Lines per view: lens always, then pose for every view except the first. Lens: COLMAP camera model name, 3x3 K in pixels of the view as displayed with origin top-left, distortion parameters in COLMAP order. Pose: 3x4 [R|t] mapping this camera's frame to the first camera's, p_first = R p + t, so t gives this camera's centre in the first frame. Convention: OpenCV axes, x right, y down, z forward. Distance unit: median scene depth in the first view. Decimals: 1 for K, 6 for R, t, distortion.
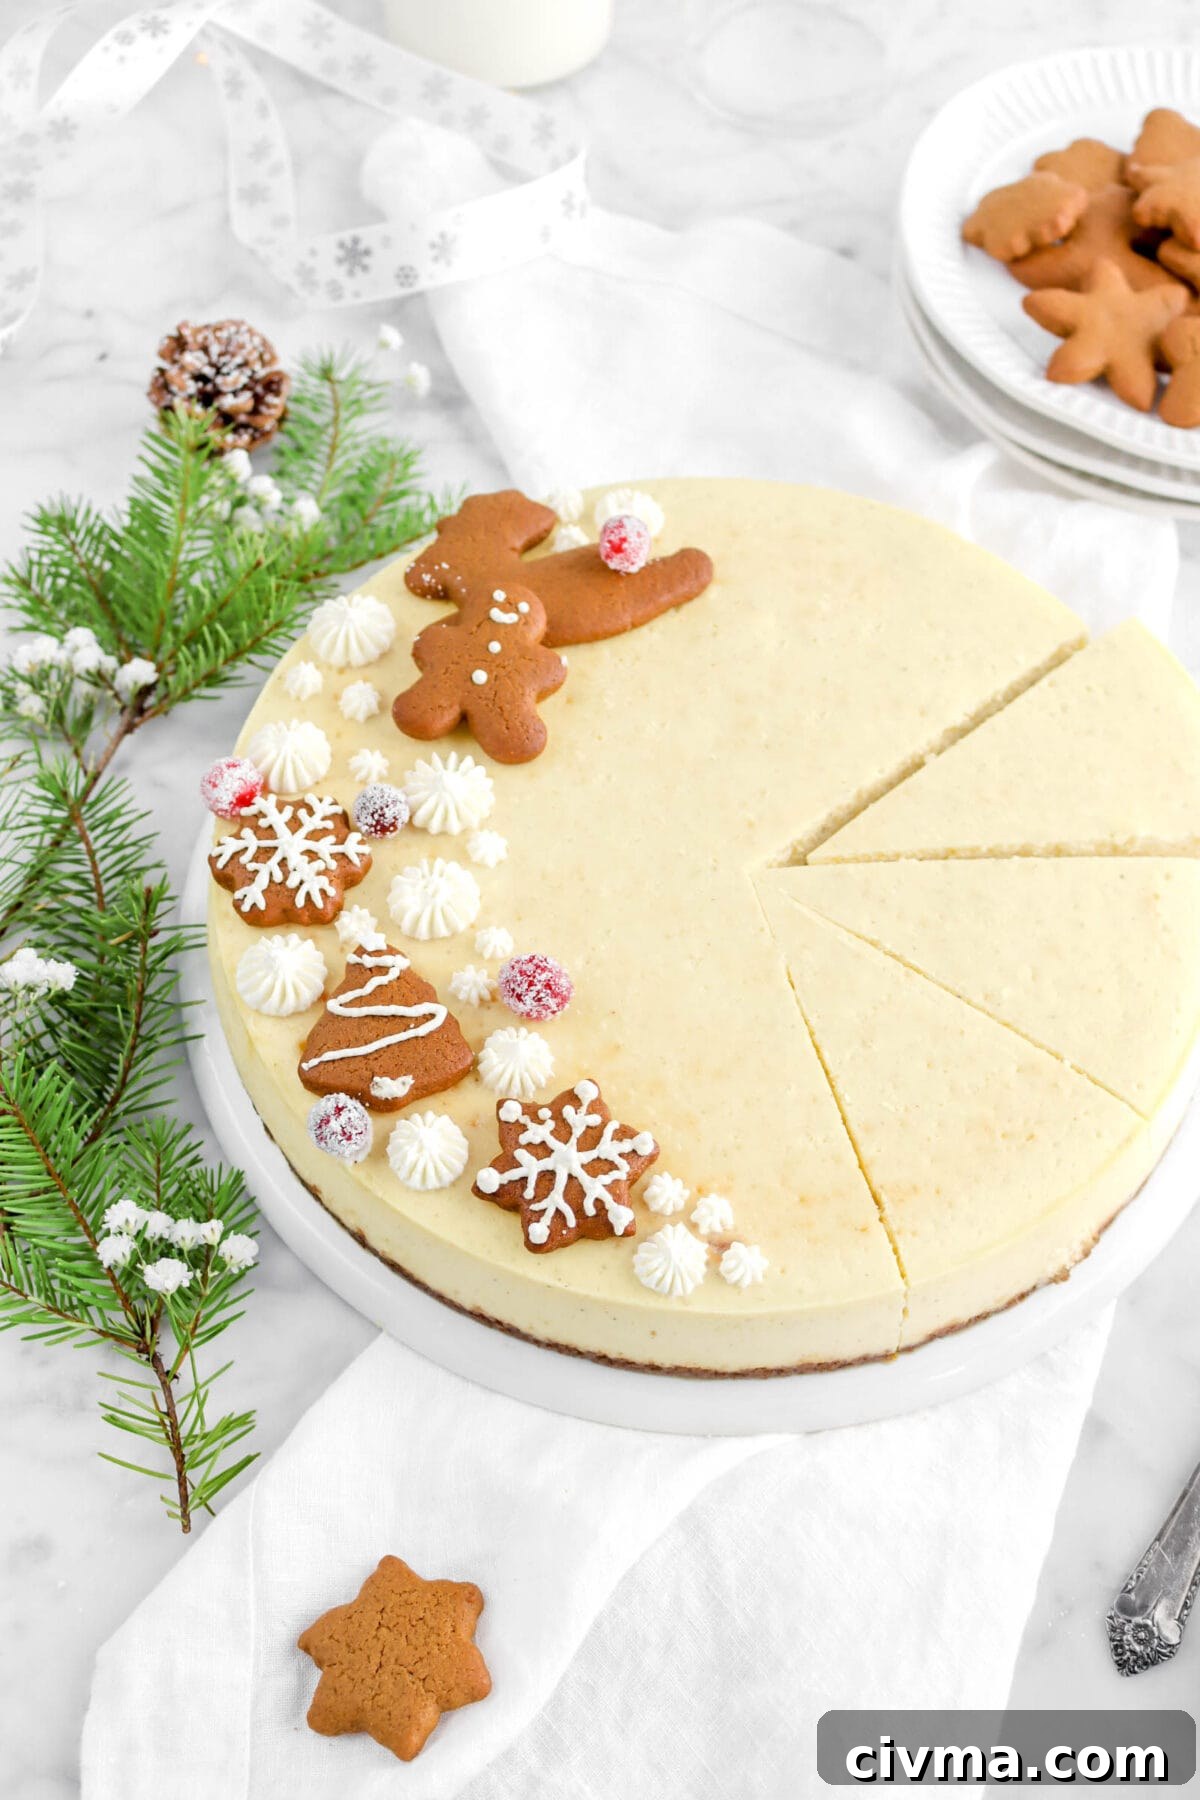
lens RADIAL K [[2456.6, 0, 630.3], [0, 2456.6, 899.0], [0, 0, 1]] dist [0.115488, 0.000000]
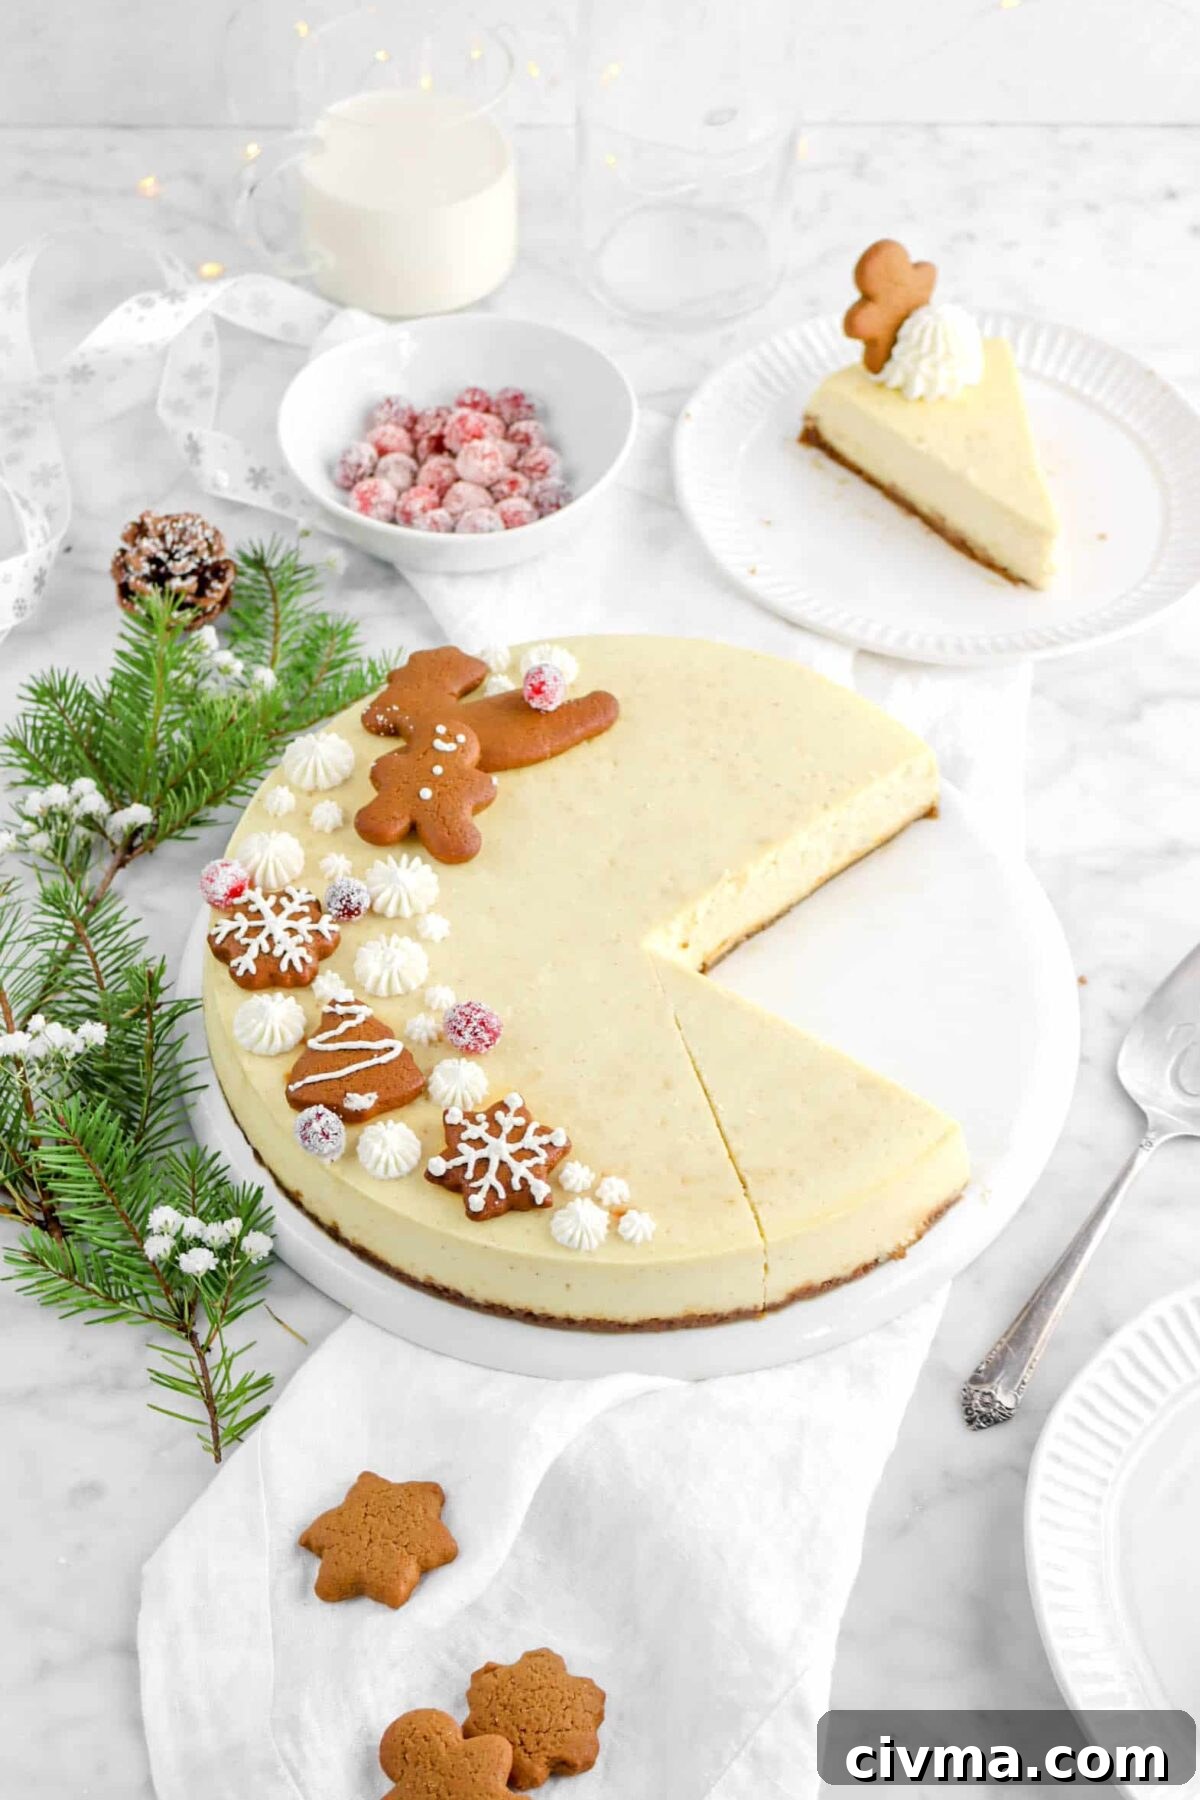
lens RADIAL K [[3892.4, 0, 600.2], [0, 3892.4, 885.8], [0, 0, 1]] dist [0.000930, 0.000000]
pose [[0.999757, -0.018394, -0.012149, 0.050813], [0.016713, 0.991840, -0.126388, 0.211689], [0.014375, 0.126154, 0.991907, -0.959195]]
